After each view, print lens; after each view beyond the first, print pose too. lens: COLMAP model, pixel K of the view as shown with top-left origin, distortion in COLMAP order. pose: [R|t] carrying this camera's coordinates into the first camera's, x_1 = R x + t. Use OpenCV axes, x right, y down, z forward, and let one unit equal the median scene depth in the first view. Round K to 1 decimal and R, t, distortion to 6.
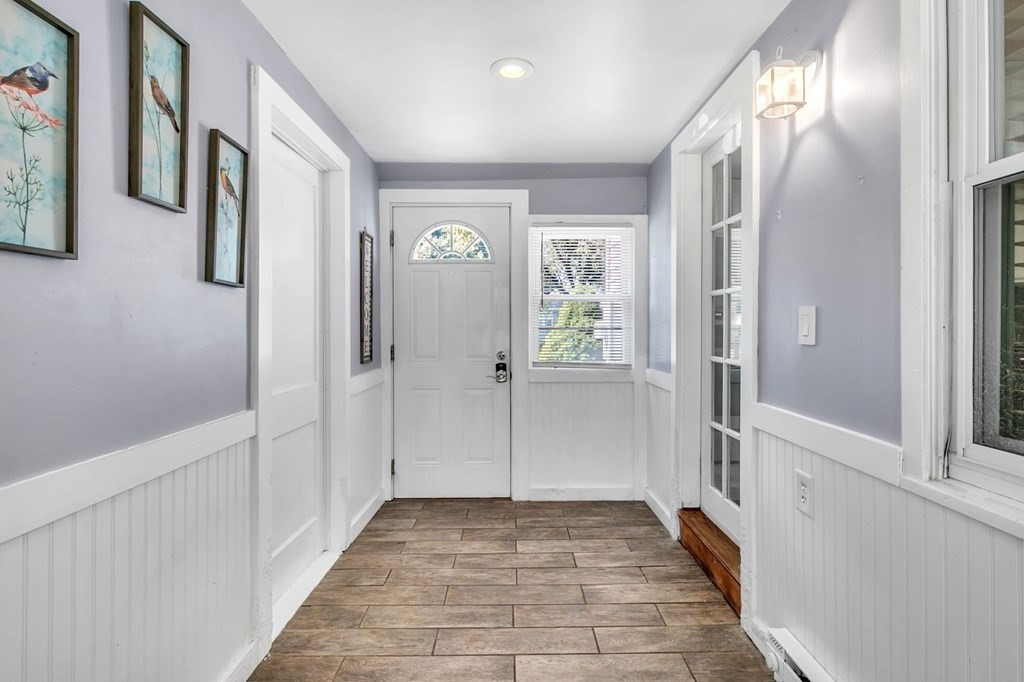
lens RADIAL K [[486.3, 0, 516.9], [0, 486.3, 350.4], [0, 0, 1]] dist [0.002205, 0.001435]
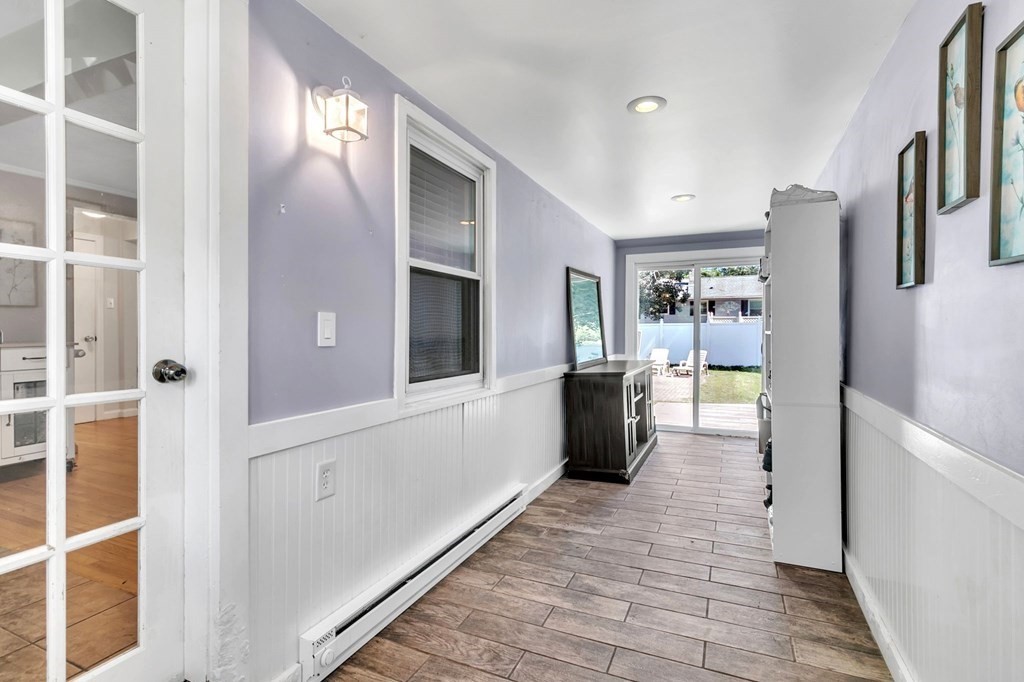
lens RADIAL K [[486.3, 0, 516.9], [0, 486.3, 350.4], [0, 0, 1]] dist [0.002205, 0.001435]
pose [[-0.909907, -0.010291, 0.414684, -0.119471], [0.026518, 0.996204, 0.082909, -0.036633], [-0.413963, 0.086436, -0.906181, 0.805516]]
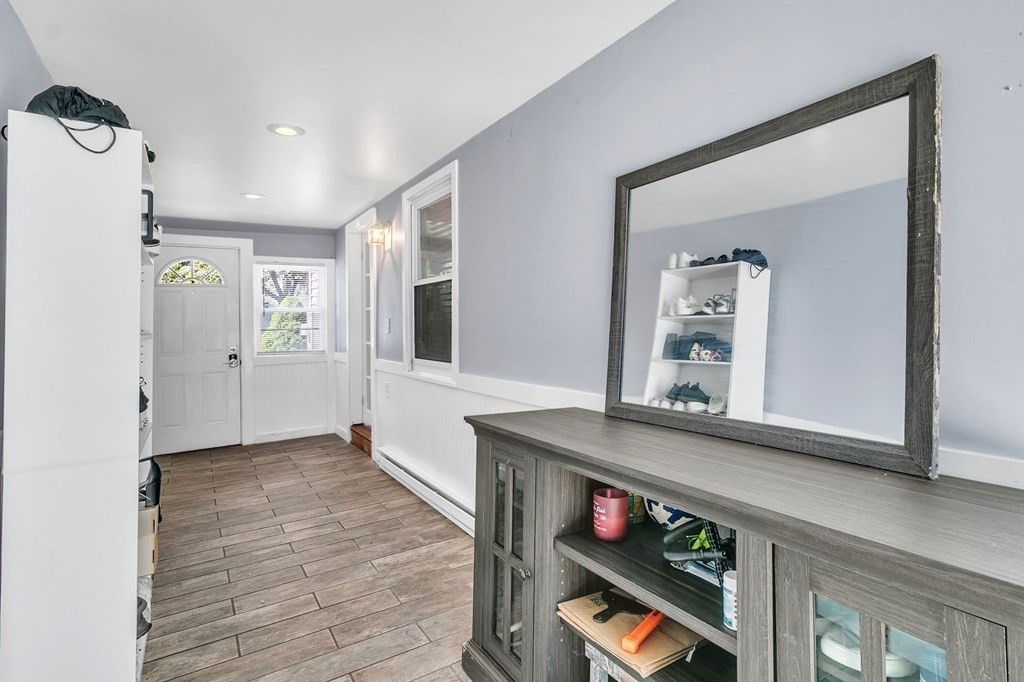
lens RADIAL K [[510.3, 0, 528.9], [0, 510.3, 295.4], [0, 0, 1]] dist [0.001271, 0.000042]
pose [[0.838577, 0.007407, 0.544732, -0.127453], [0.051328, 0.994385, -0.092537, 0.038538], [-0.542359, 0.105560, 0.833489, -0.826267]]
